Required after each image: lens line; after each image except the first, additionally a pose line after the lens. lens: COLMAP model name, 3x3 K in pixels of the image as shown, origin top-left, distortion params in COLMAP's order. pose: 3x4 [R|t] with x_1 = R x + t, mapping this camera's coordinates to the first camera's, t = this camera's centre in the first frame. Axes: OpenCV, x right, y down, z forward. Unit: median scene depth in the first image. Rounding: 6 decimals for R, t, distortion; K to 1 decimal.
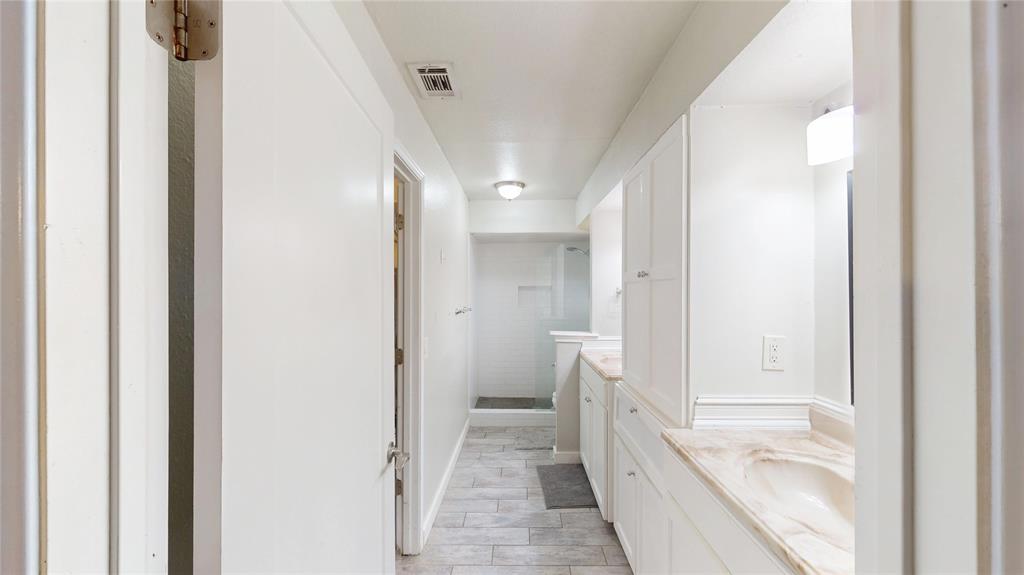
lens RADIAL K [[378.2, 0, 512.0], [0, 378.2, 287.5], [0, 0, 1]] dist [0.007410, -0.000011]
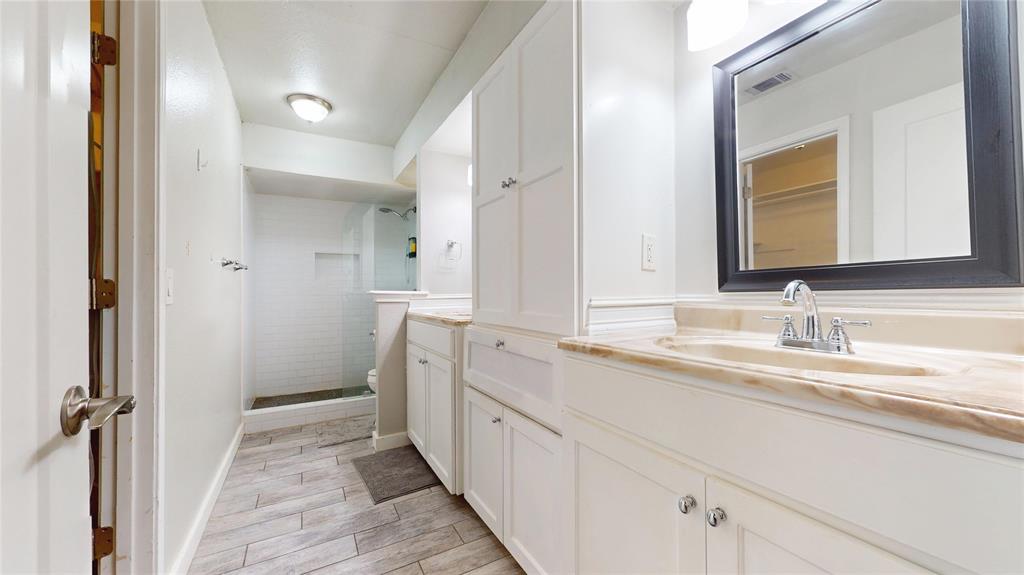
lens RADIAL K [[375.1, 0, 510.4], [0, 375.1, 288.4], [0, 0, 1]] dist [-0.001039, -0.000152]
pose [[0.861303, 0.000707, 0.508091, -0.050609], [0.004007, 0.999958, -0.008184, 0.133160], [-0.508075, 0.009084, 0.861265, 0.175280]]
